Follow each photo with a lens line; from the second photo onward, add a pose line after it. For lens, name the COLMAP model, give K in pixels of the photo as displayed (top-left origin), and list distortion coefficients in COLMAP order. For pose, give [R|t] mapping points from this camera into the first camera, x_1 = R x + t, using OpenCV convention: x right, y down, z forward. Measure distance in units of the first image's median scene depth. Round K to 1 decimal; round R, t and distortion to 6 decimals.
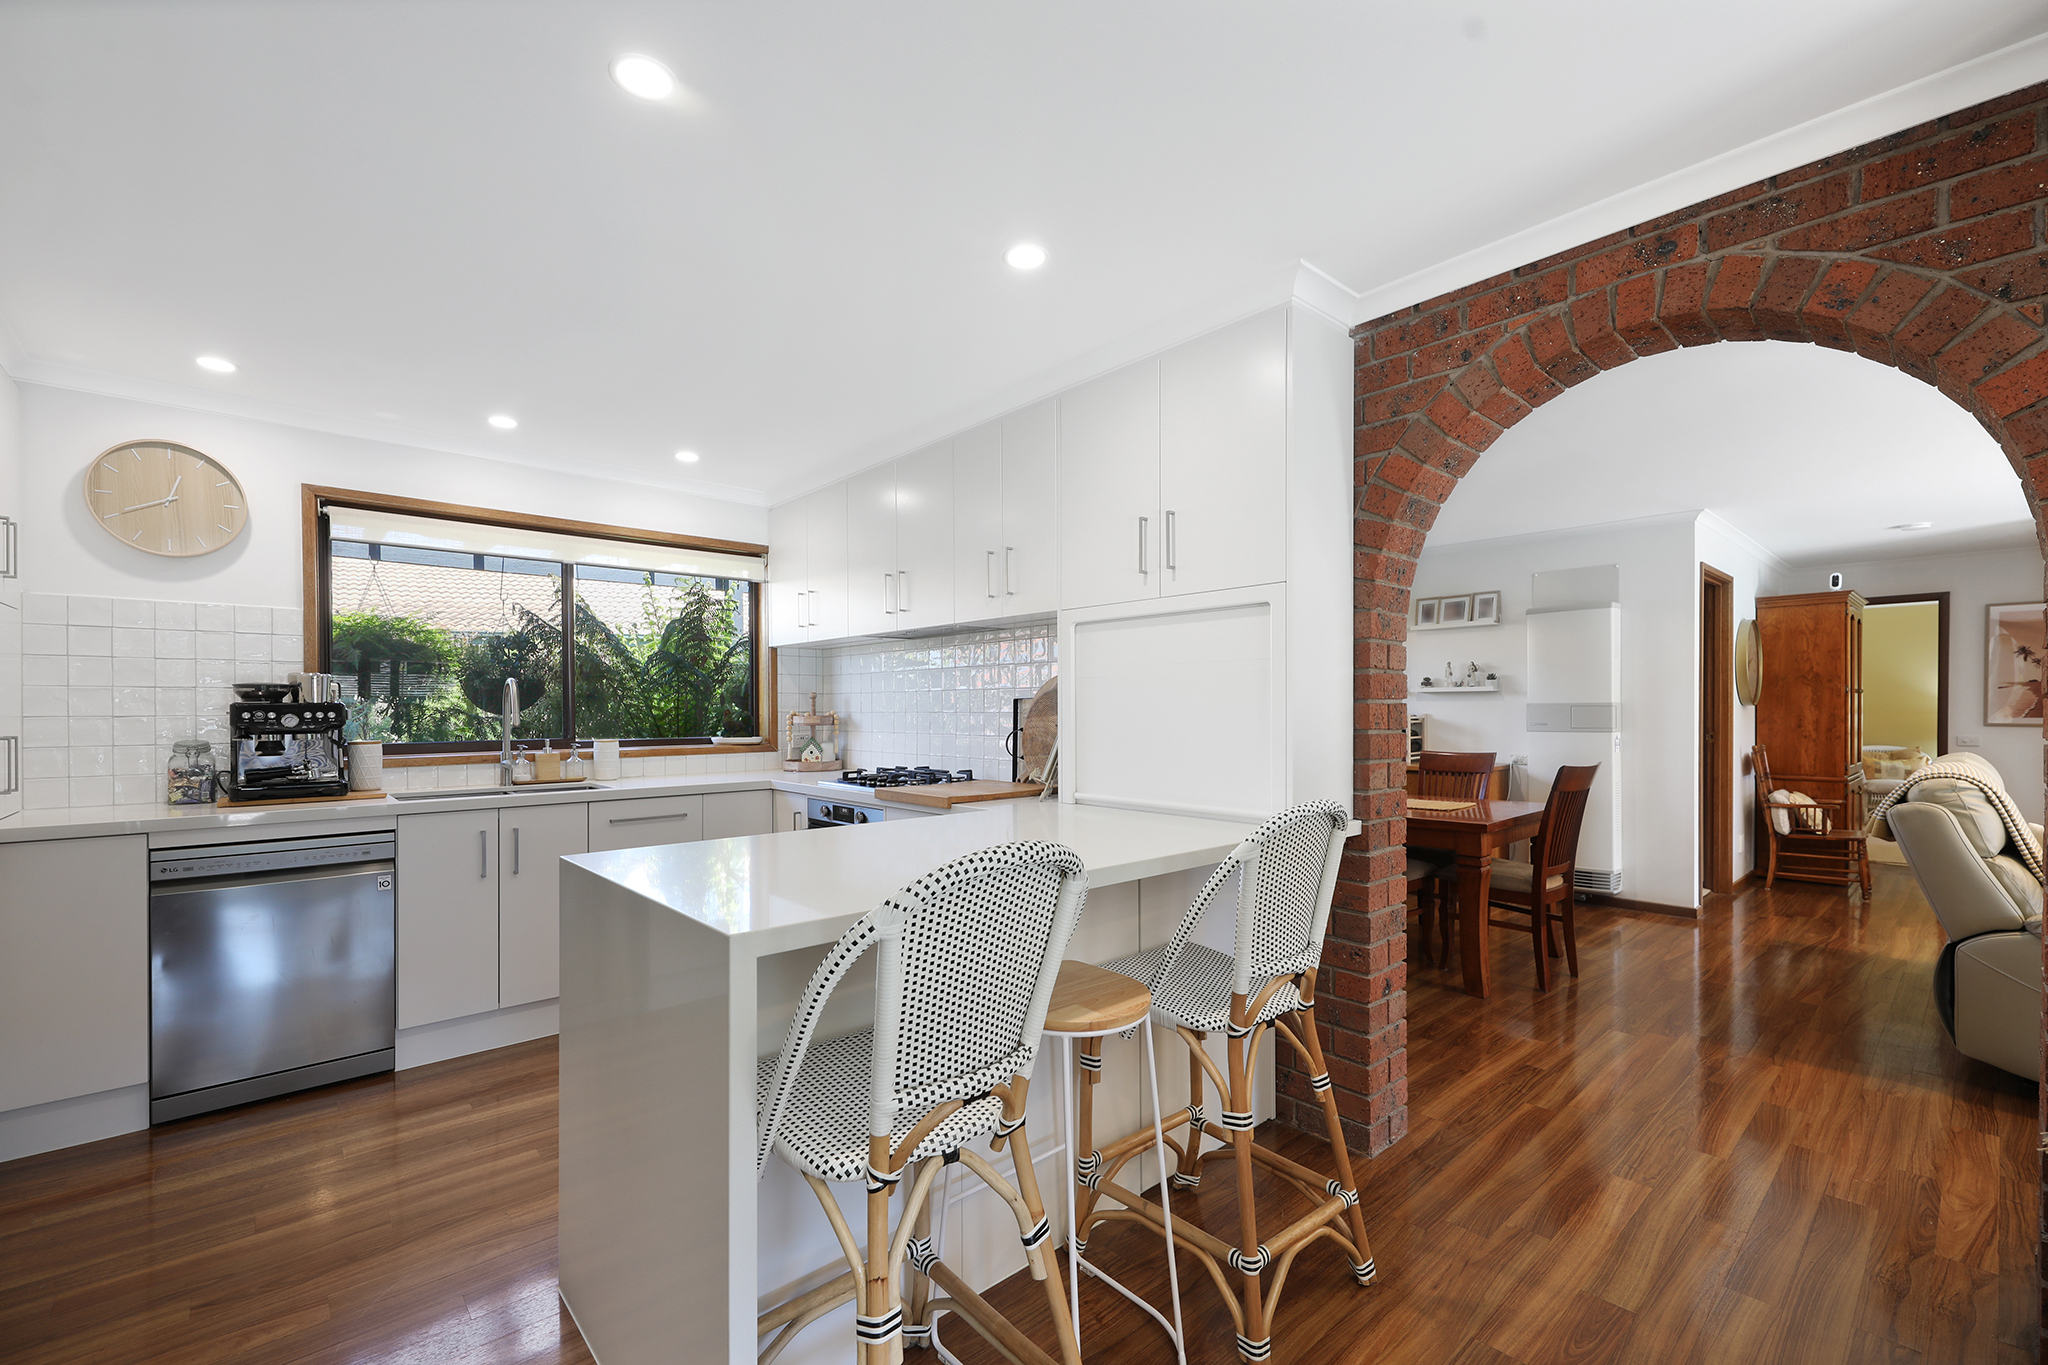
lens RADIAL K [[866.4, 0, 1031.7], [0, 866.4, 722.5], [0, 0, 1]] dist [0.027900, -0.013578]
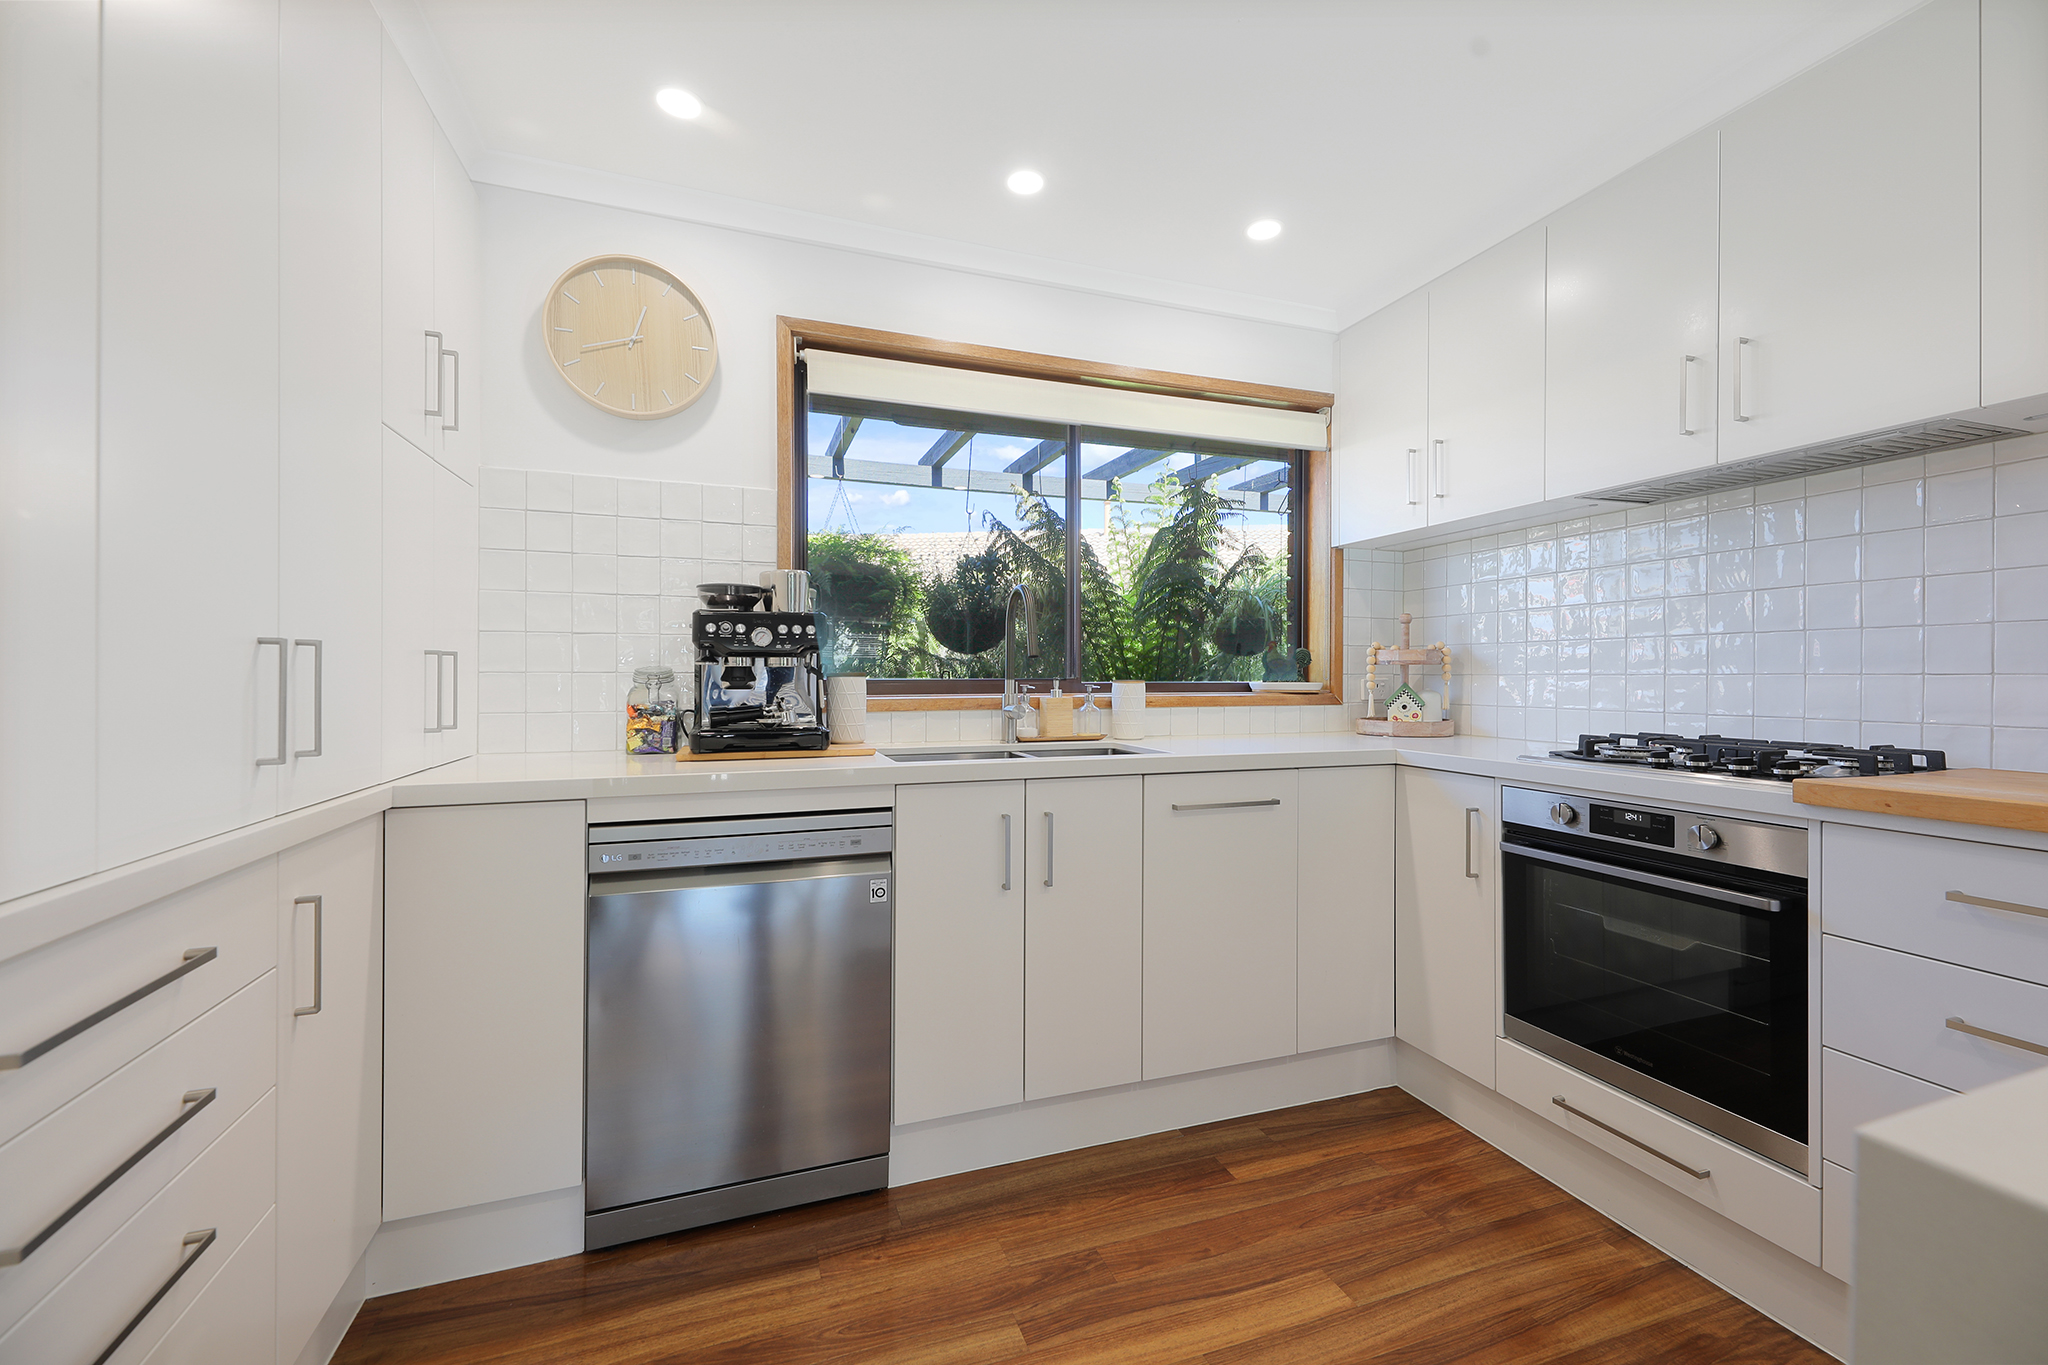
lens RADIAL K [[844.6, 0, 1025.1], [0, 844.6, 695.5], [0, 0, 1]] dist [0.000078, -0.000084]
pose [[0.922673, 0.011106, -0.385424, -0.395819], [-0.009706, 0.999937, 0.005580, 0.036712], [0.385462, -0.001407, 0.922723, 0.464904]]
